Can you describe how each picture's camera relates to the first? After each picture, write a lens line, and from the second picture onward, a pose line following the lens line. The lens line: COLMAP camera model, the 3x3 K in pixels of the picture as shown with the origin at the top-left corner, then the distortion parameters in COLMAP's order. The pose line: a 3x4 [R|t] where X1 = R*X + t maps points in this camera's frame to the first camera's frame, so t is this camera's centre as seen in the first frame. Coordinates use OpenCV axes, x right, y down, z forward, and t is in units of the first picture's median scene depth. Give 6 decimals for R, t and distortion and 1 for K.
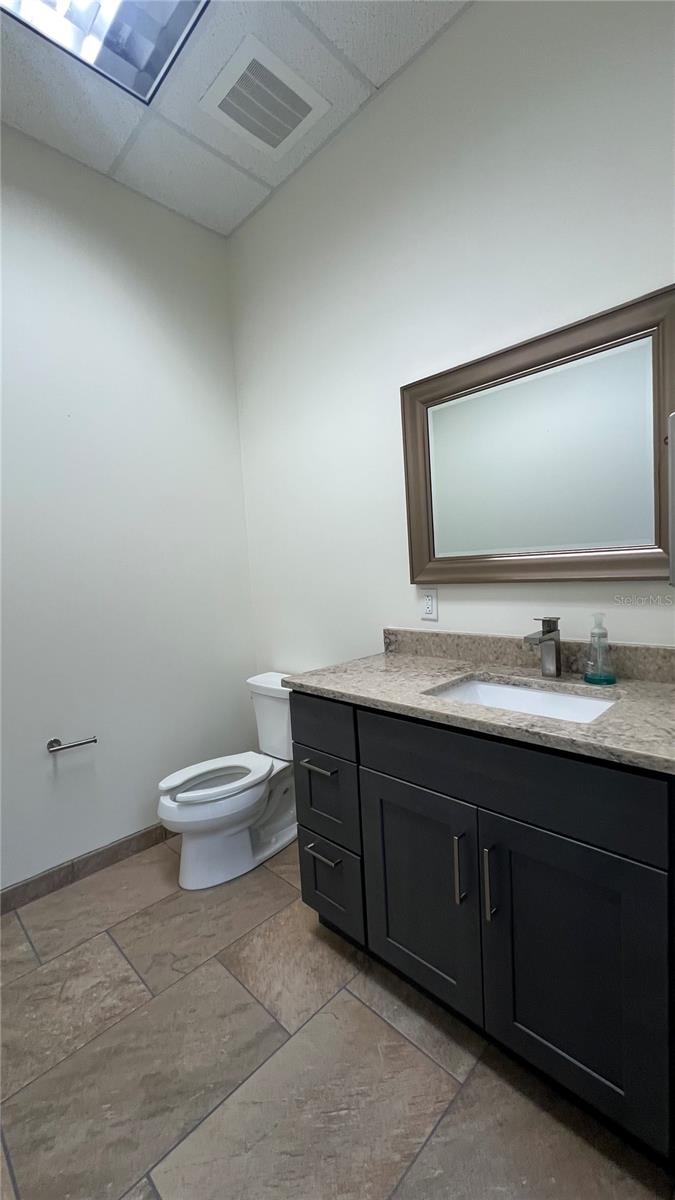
lens RADIAL K [[478.7, 0, 333.5], [0, 478.7, 596.2], [0, 0, 1]] dist [0.004515, 0.000763]
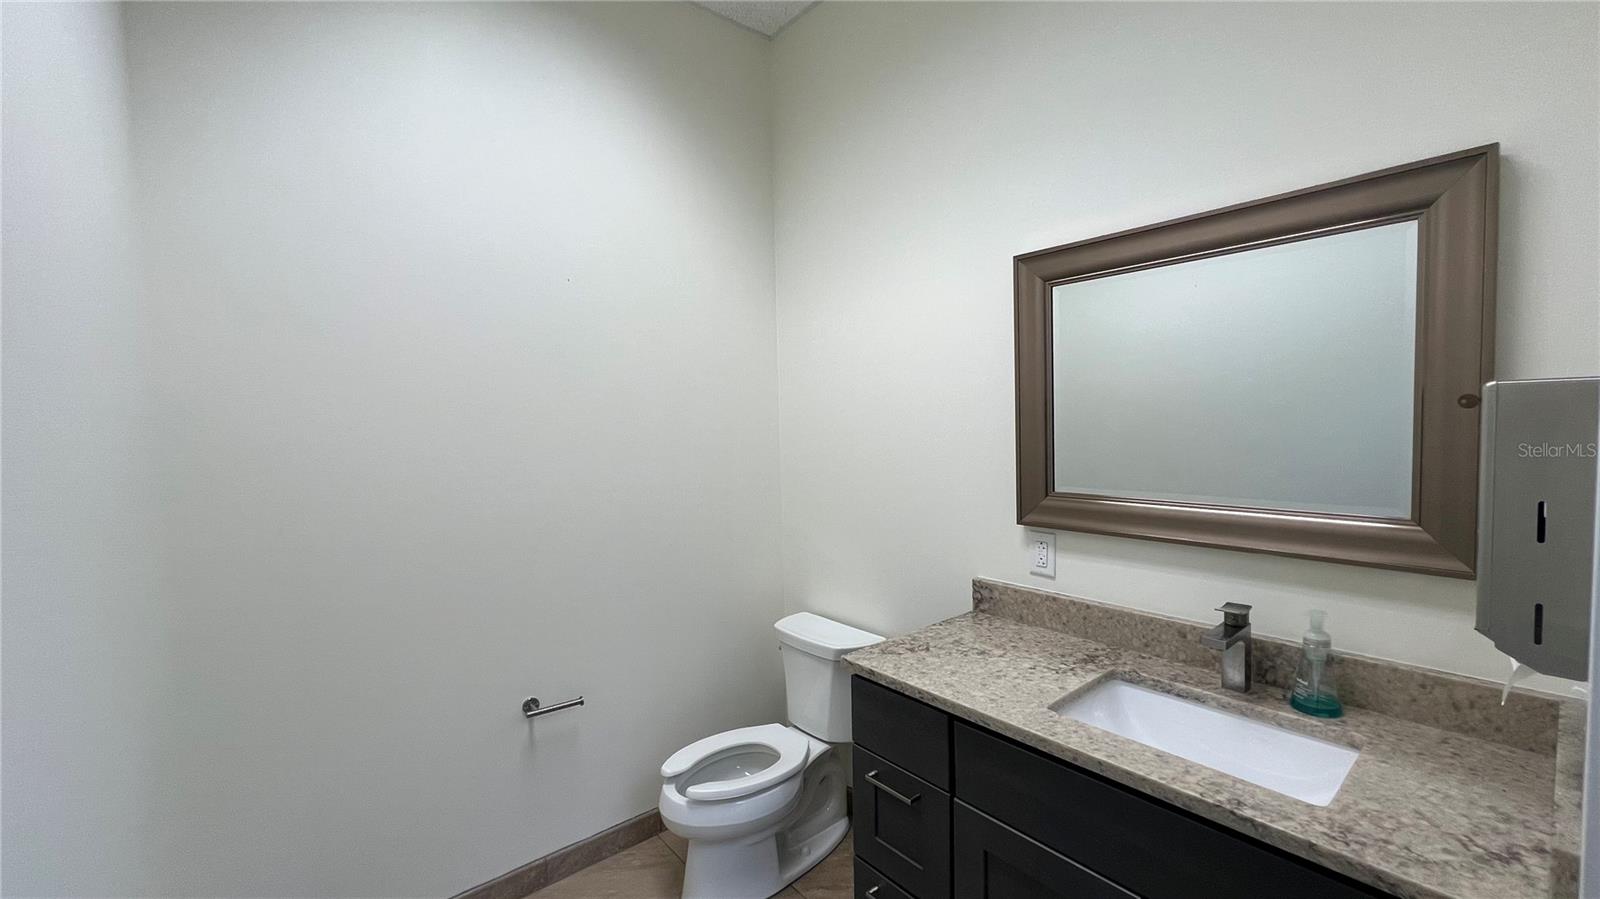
lens RADIAL K [[638.3, 0, 803.0], [0, 638.3, 451.7], [0, 0, 1]] dist [0.004515, 0.000763]
pose [[0.995644, 0.038143, -0.085076, -0.086576], [-0.039547, 0.999107, -0.014876, -0.112594], [0.084433, 0.018175, 0.996263, 0.008985]]
